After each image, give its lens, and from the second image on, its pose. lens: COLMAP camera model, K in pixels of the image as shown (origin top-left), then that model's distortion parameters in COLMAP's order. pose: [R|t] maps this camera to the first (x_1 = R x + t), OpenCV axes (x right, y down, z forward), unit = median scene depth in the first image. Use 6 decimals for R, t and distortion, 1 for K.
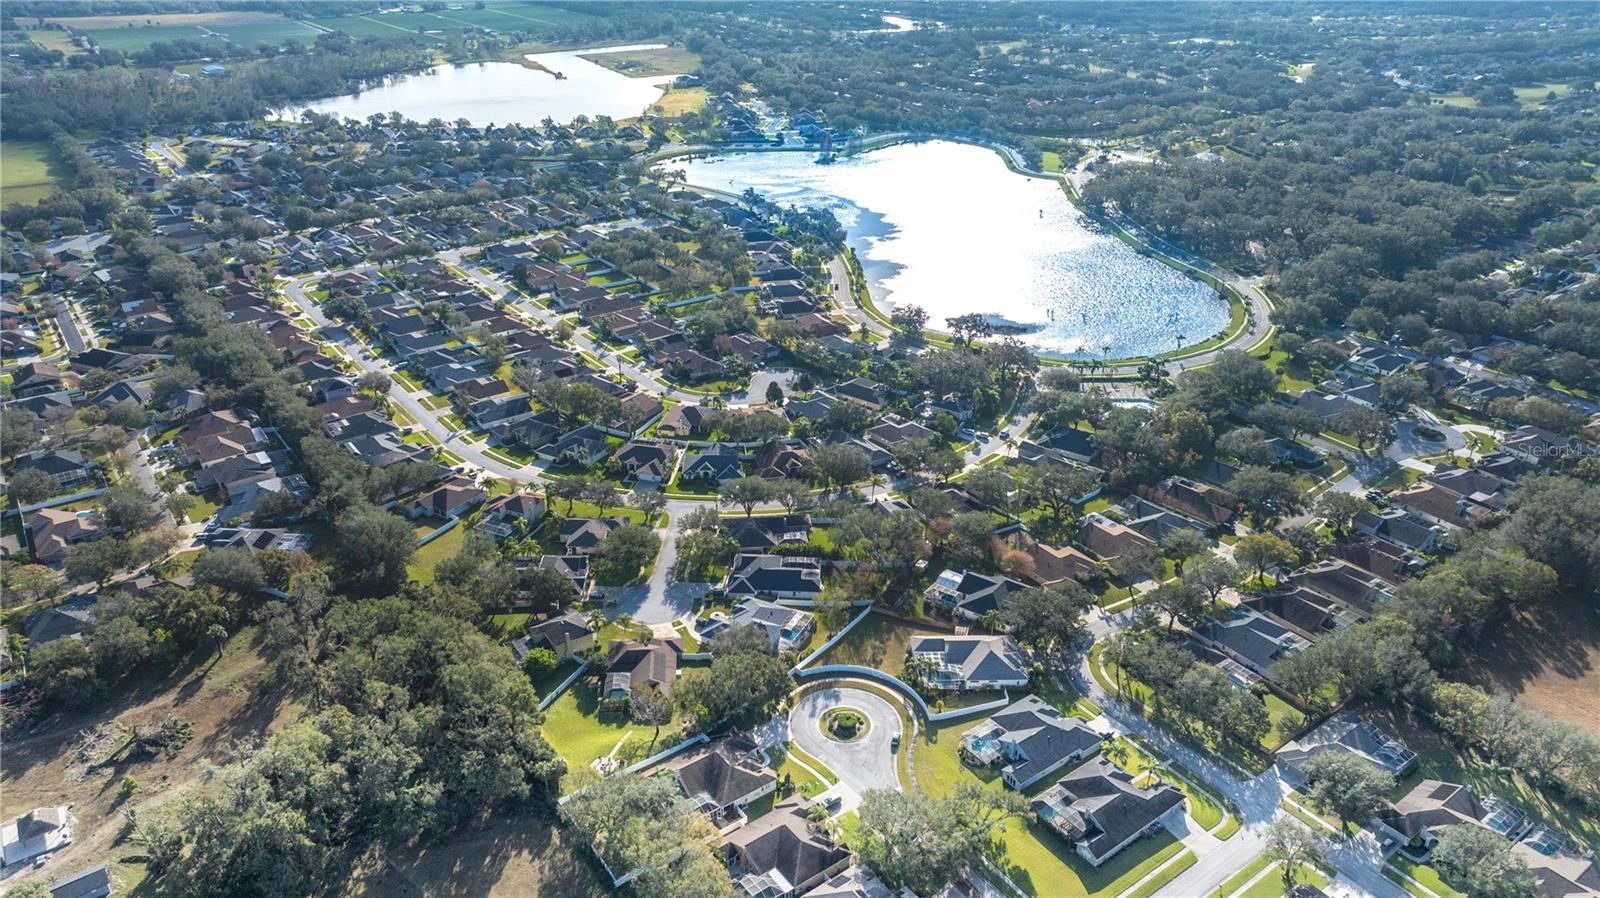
lens RADIAL K [[1125.3, 0, 800.0], [0, 1125.3, 449.0], [0, 0, 1]] dist [-0.001883, -0.037166]
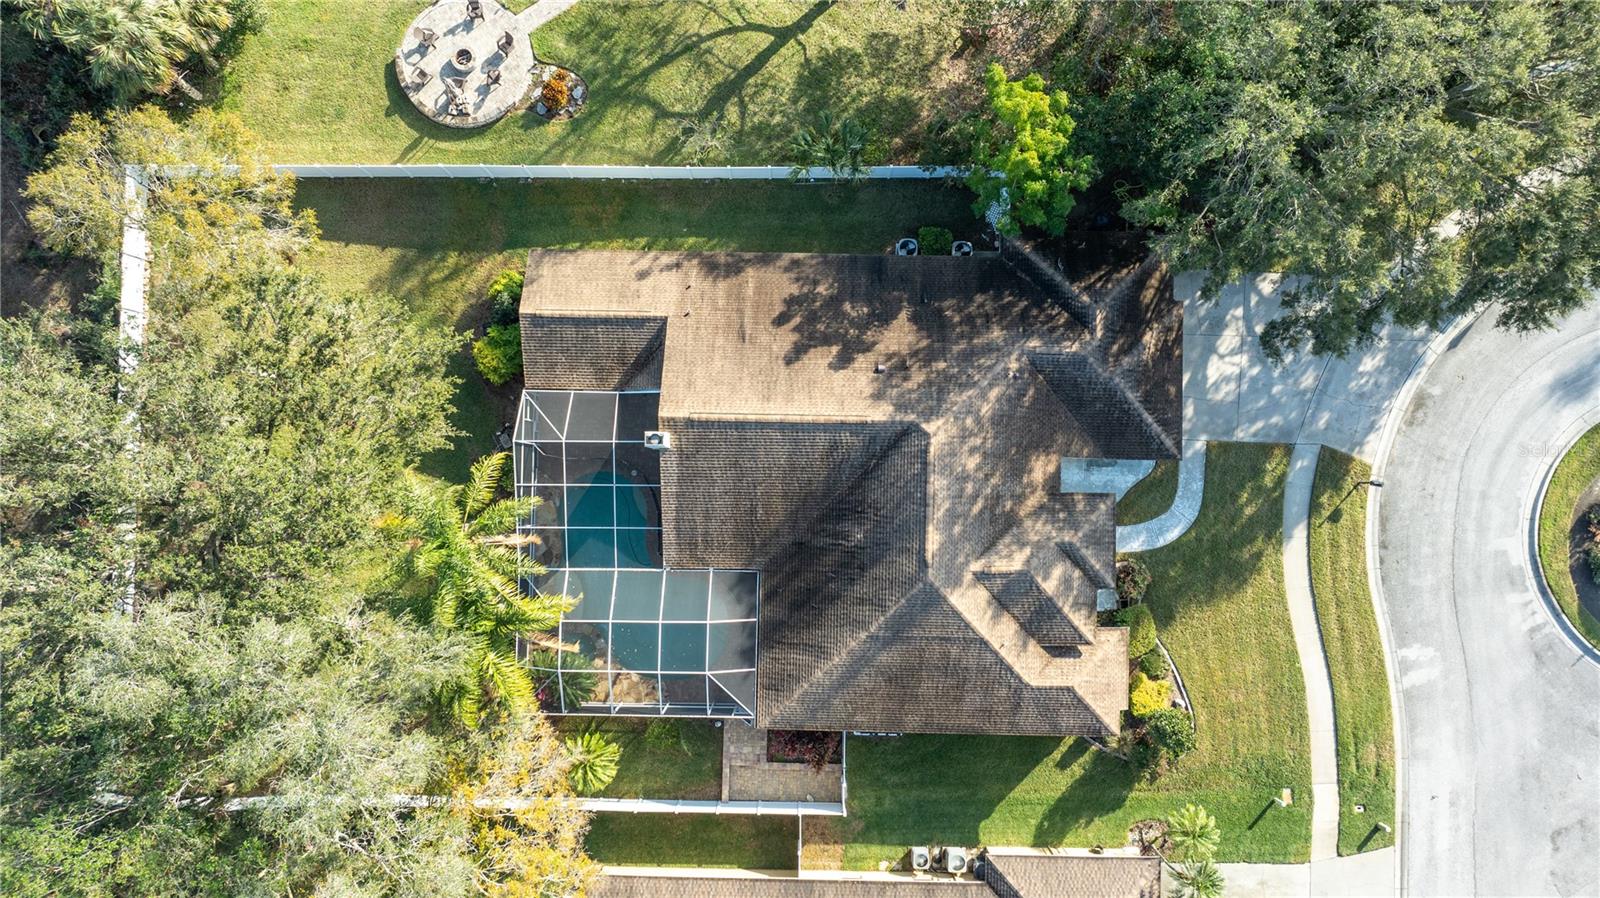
lens RADIAL K [[1125.3, 0, 800.0], [0, 1125.3, 449.0], [0, 0, 1]] dist [-0.001883, -0.037166]
pose [[0.790182, 0.612279, -0.026963, -0.076289], [-0.272381, 0.390254, 0.879494, 0.112203], [0.549019, -0.687616, 0.475145, 0.818297]]
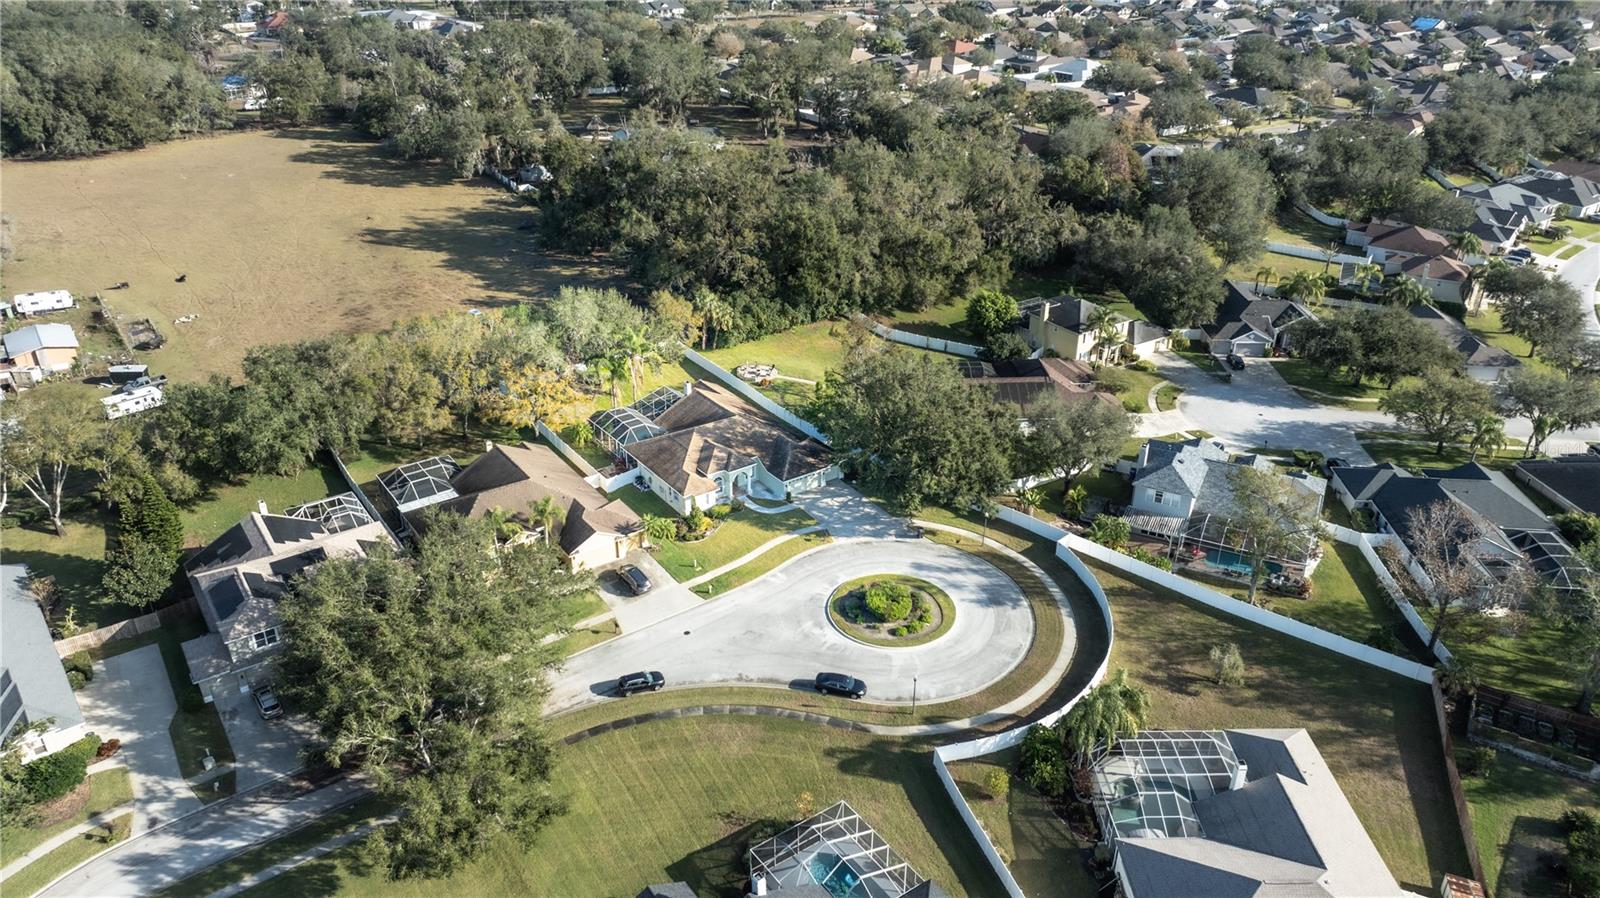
lens RADIAL K [[1125.3, 0, 800.0], [0, 1125.3, 449.0], [0, 0, 1]] dist [-0.001883, -0.037166]
pose [[-0.017723, 0.447886, -0.893915, 0.366785], [-0.470909, 0.784945, 0.402624, 0.049706], [0.882004, 0.428088, 0.197002, 0.839806]]
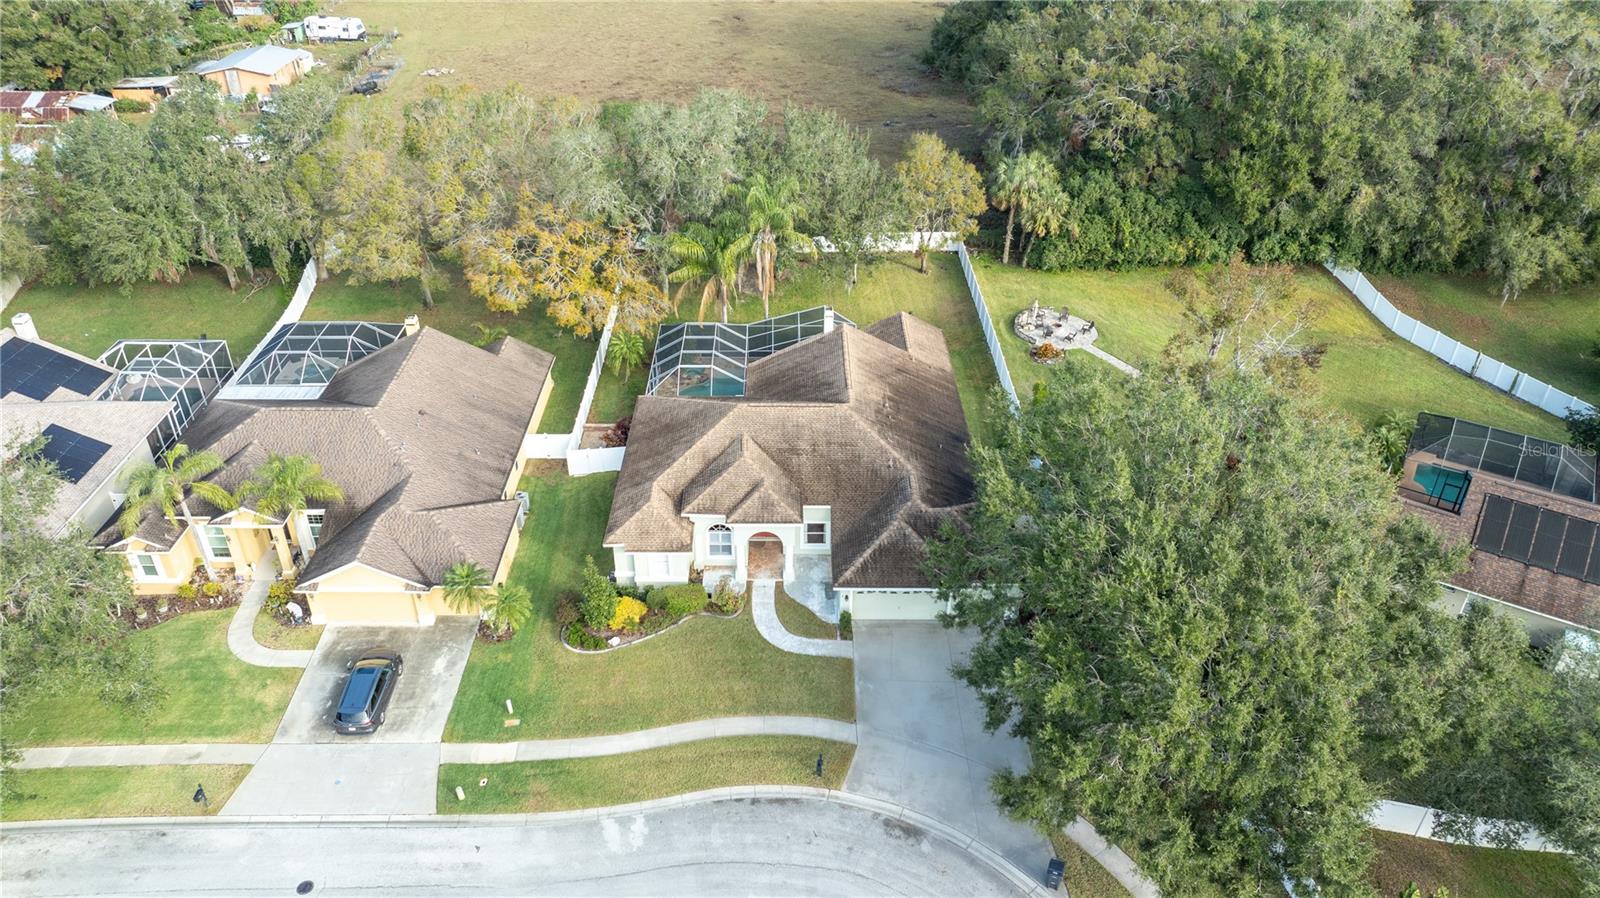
lens RADIAL K [[1125.3, 0, 800.0], [0, 1125.3, 449.0], [0, 0, 1]] dist [-0.001883, -0.037166]
pose [[-0.590372, 0.425901, -0.685616, 0.092682], [-0.387546, 0.595544, 0.703658, 0.098263], [0.708003, 0.681128, -0.186536, 0.944815]]
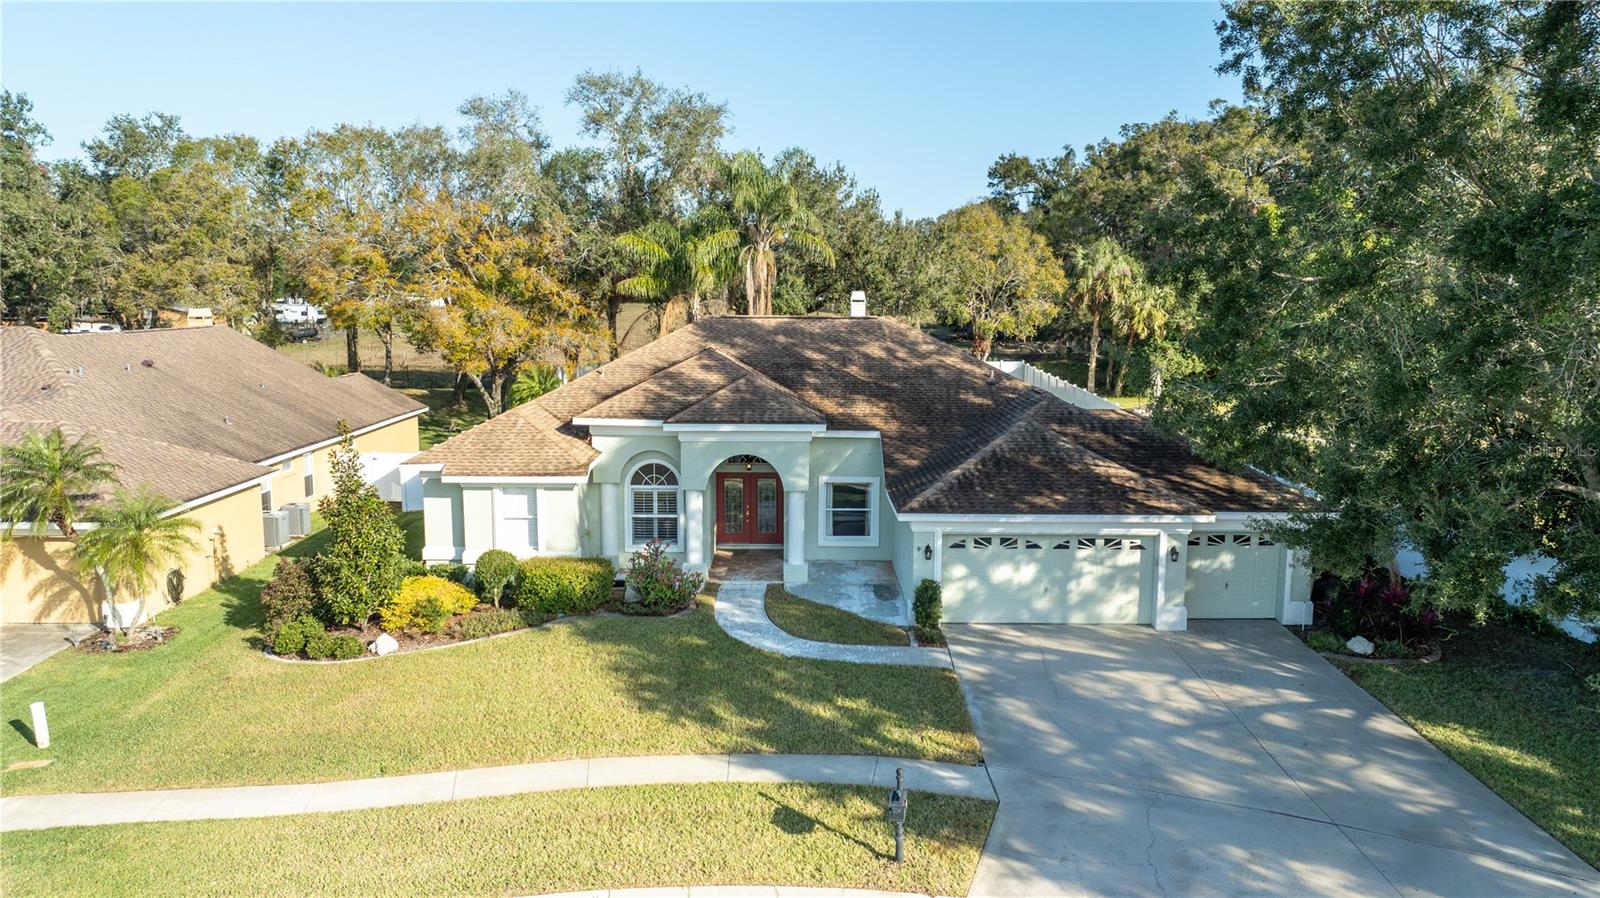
lens RADIAL K [[1125.3, 0, 800.0], [0, 1125.3, 449.0], [0, 0, 1]] dist [-0.001883, -0.037166]
pose [[-0.591317, 0.103742, -0.799739, 0.038206], [-0.385718, 0.834518, 0.393448, 0.211883], [0.708213, 0.541126, -0.453450, 0.959449]]
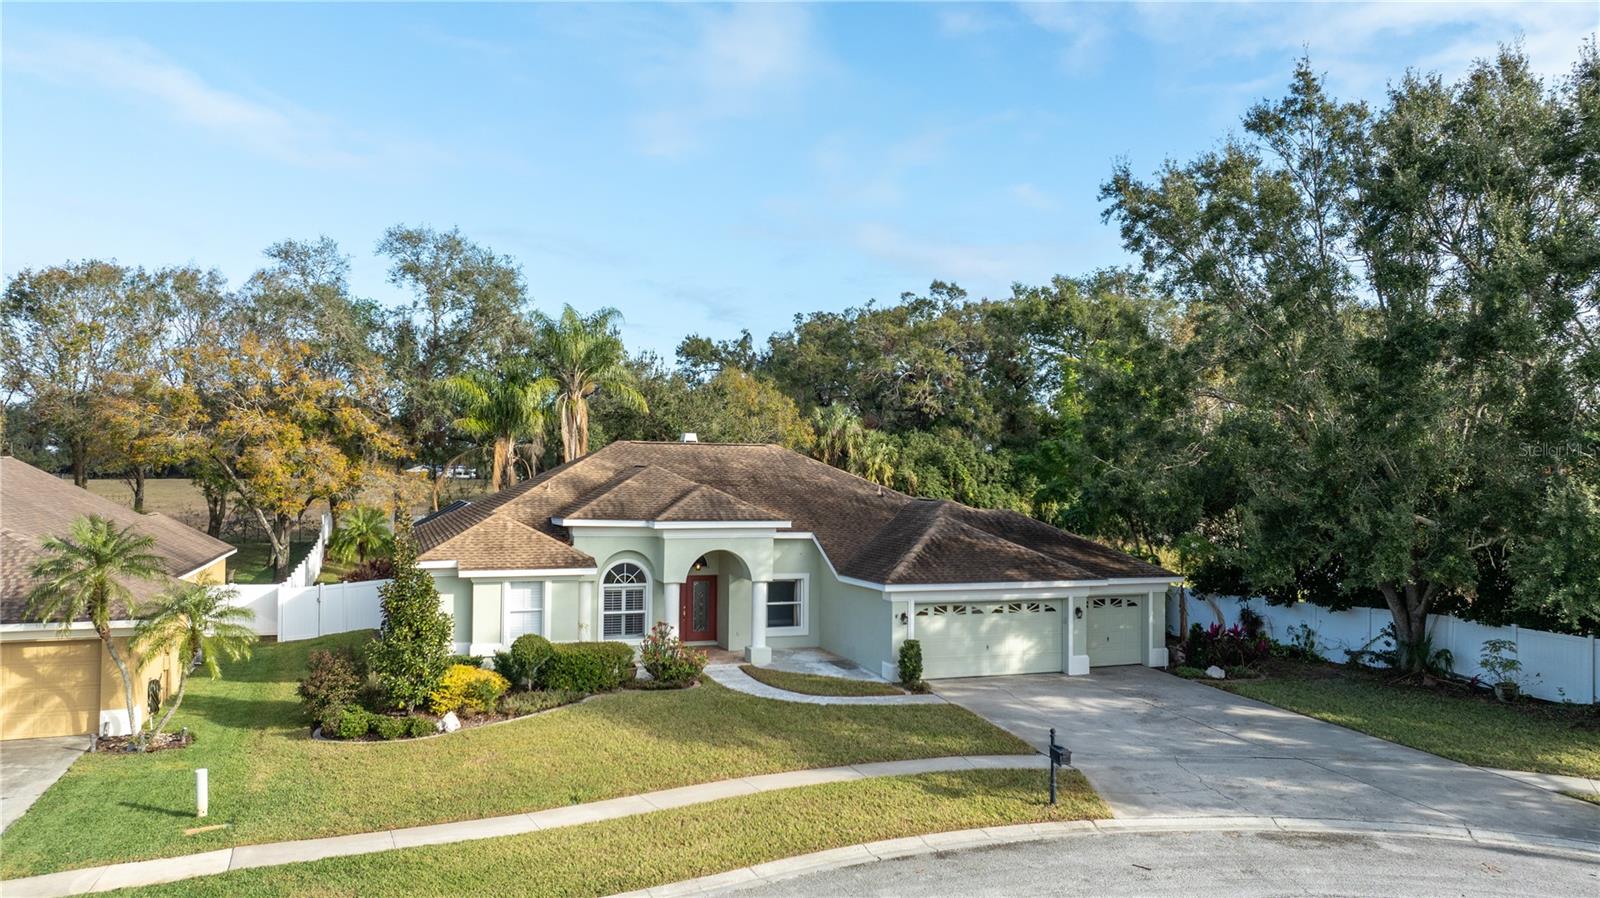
lens RADIAL K [[1125.3, 0, 800.0], [0, 1125.3, 449.0], [0, 0, 1]] dist [-0.001883, -0.037166]
pose [[-0.284150, -0.033742, -0.958186, 0.067059], [-0.457830, 0.882856, 0.104681, 0.228341], [0.842408, 0.468431, -0.266312, 0.943854]]
